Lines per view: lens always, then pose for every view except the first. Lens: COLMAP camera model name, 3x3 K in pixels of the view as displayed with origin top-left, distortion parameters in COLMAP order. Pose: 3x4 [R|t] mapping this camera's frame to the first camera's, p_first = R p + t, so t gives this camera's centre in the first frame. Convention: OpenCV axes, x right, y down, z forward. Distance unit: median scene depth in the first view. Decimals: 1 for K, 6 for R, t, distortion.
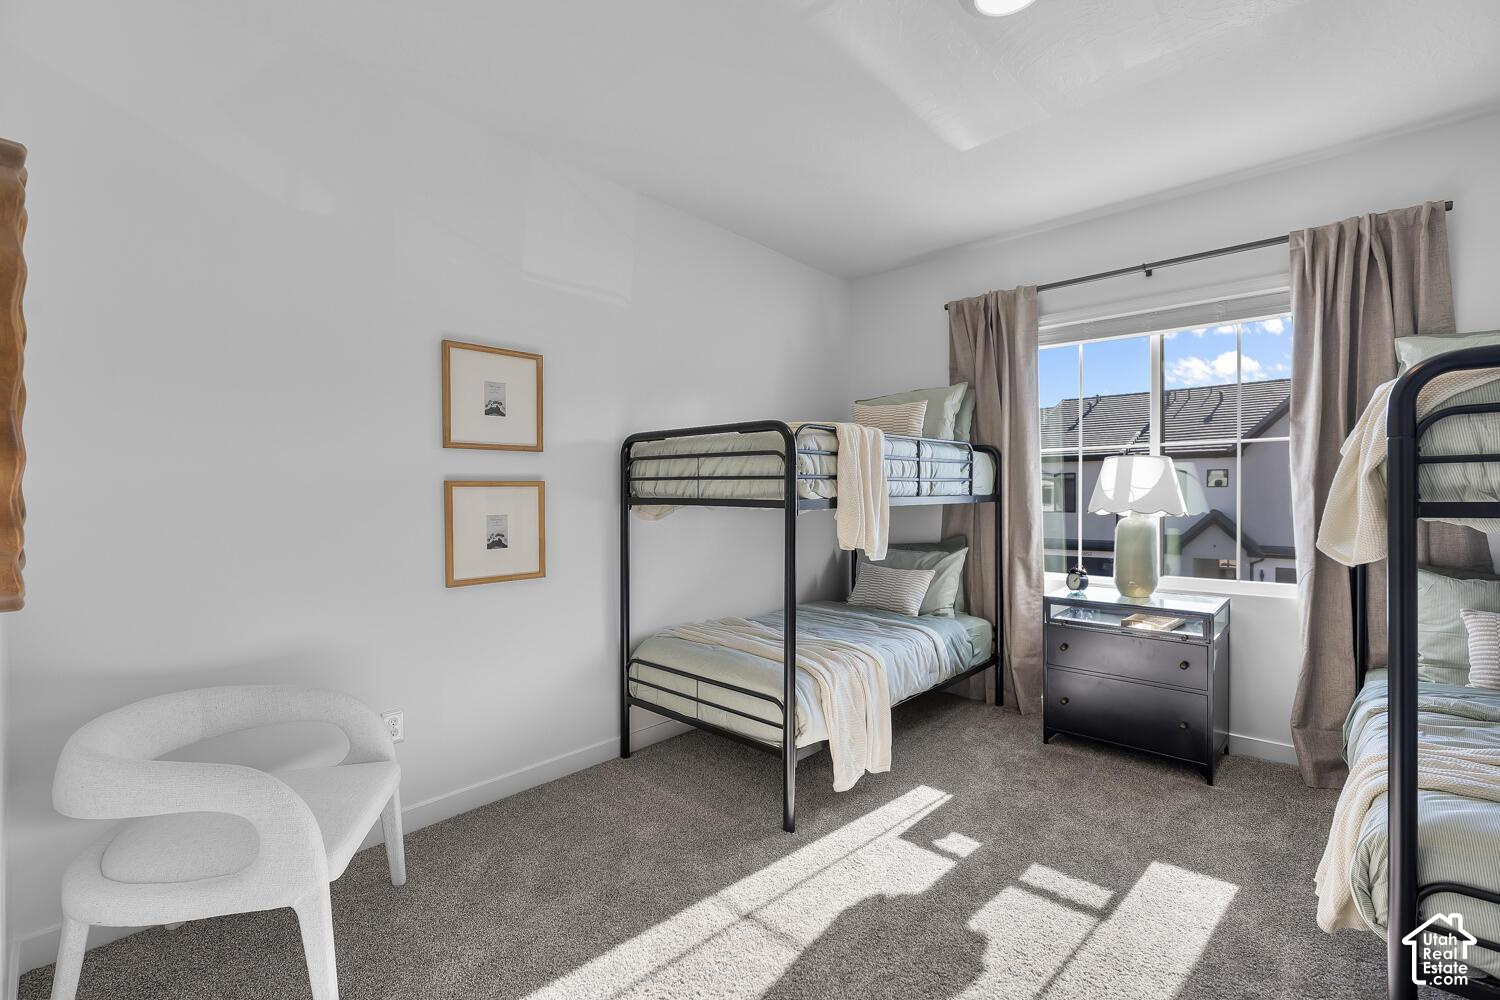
lens RADIAL K [[663.0, 0, 765.5], [0, 663.0, 502.7], [0, 0, 1]] dist [-0.016513, 0.002706]
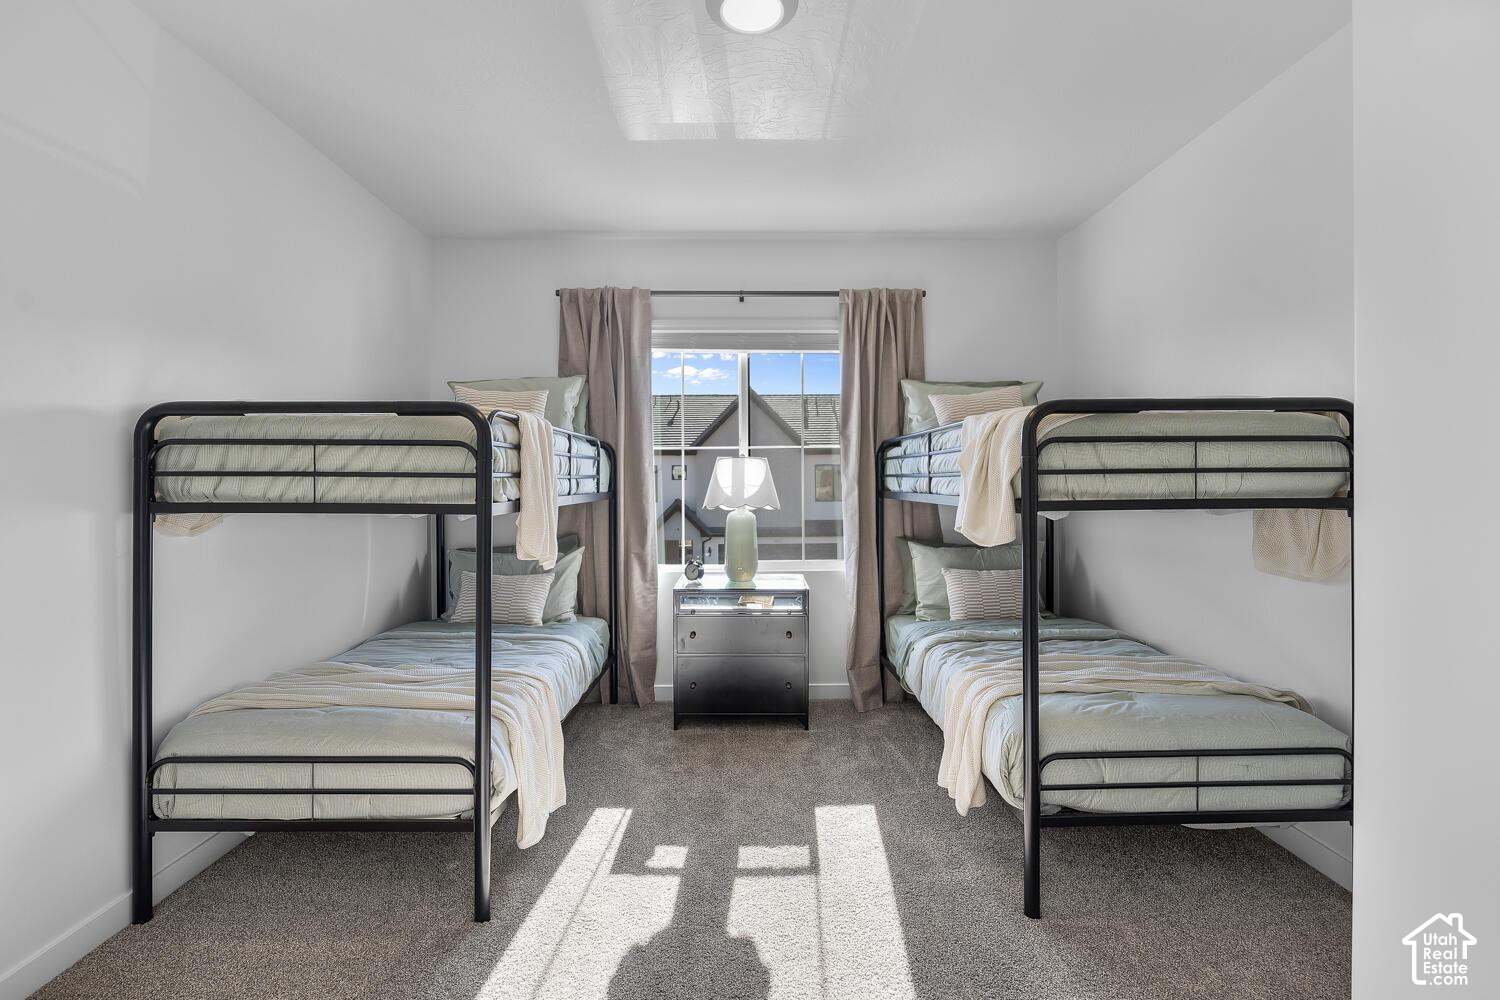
lens RADIAL K [[663.0, 0, 753.1], [0, 663.0, 484.5], [0, 0, 1]] dist [-0.016513, 0.002706]
pose [[0.729025, -0.001120, 0.684486, -0.226249], [0.010641, 0.999896, -0.009697, -0.013621], [-0.684404, 0.014353, 0.728961, 0.163870]]
